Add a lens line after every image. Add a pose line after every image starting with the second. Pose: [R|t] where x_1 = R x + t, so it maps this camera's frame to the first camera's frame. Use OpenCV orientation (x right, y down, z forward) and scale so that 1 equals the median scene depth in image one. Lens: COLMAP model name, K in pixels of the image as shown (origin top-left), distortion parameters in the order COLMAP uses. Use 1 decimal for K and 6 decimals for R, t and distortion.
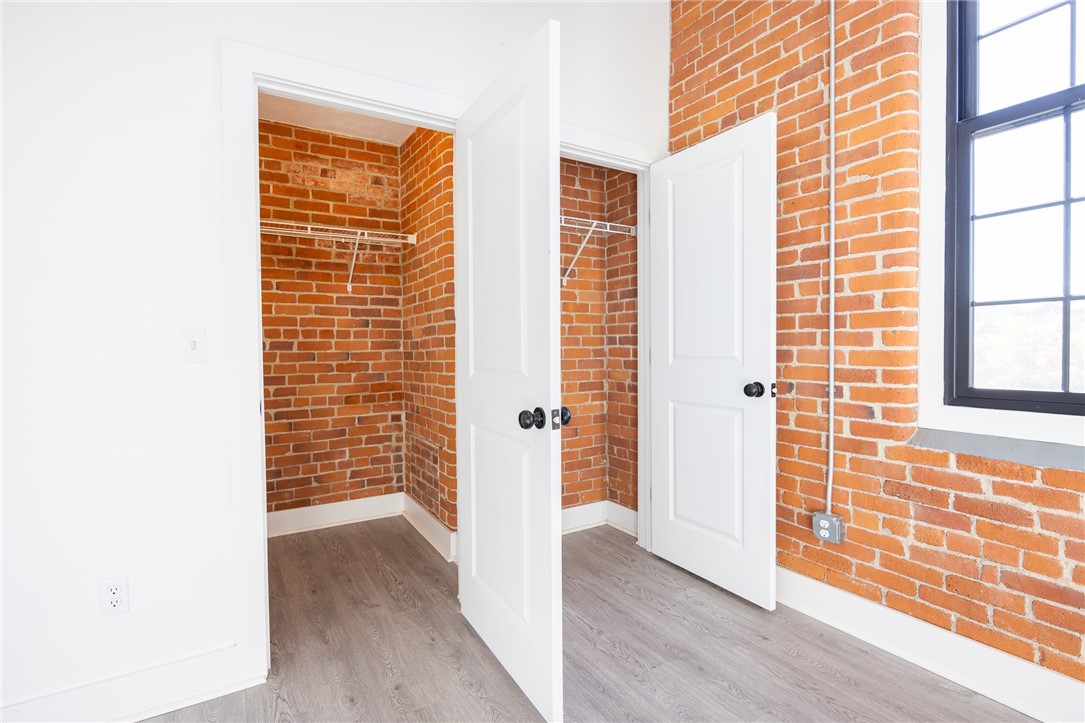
lens RADIAL K [[522.0, 0, 543.6], [0, 522.0, 357.5], [0, 0, 1]] dist [-0.004464, -0.000833]
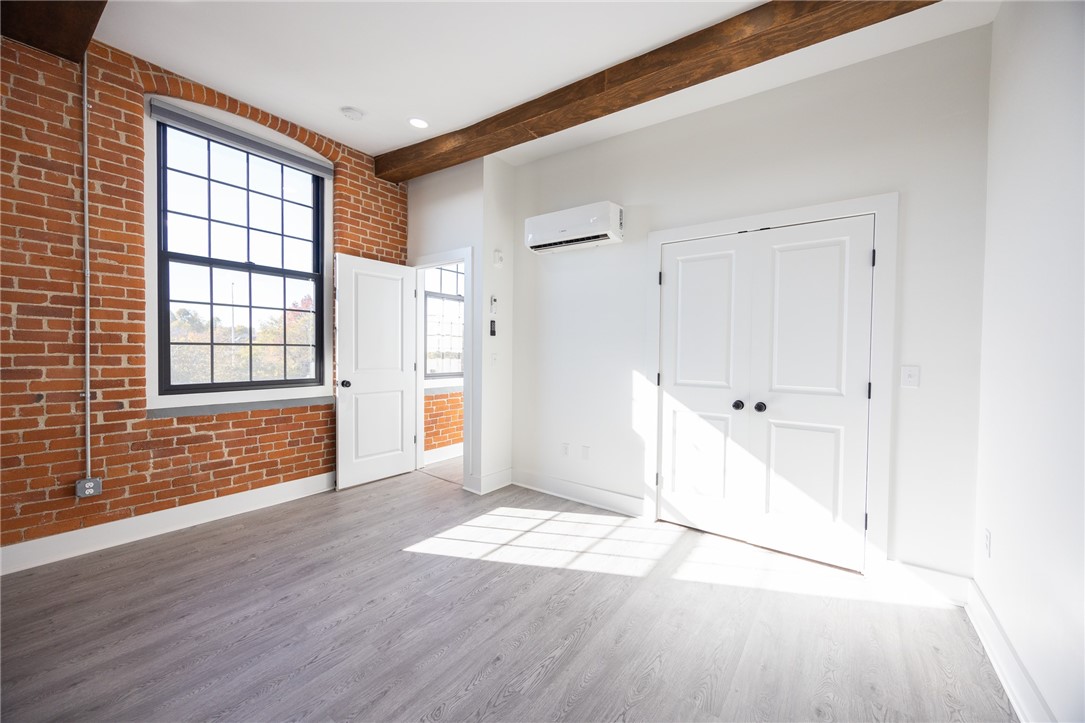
lens RADIAL K [[415.7, 0, 535.1], [0, 415.7, 361.7], [0, 0, 1]] dist [0.001603, 0.000143]
pose [[-0.359803, -0.012779, 0.932941, -1.090782], [0.018480, 0.999612, 0.020819, -0.036824], [-0.932845, 0.024731, -0.359427, 0.245060]]
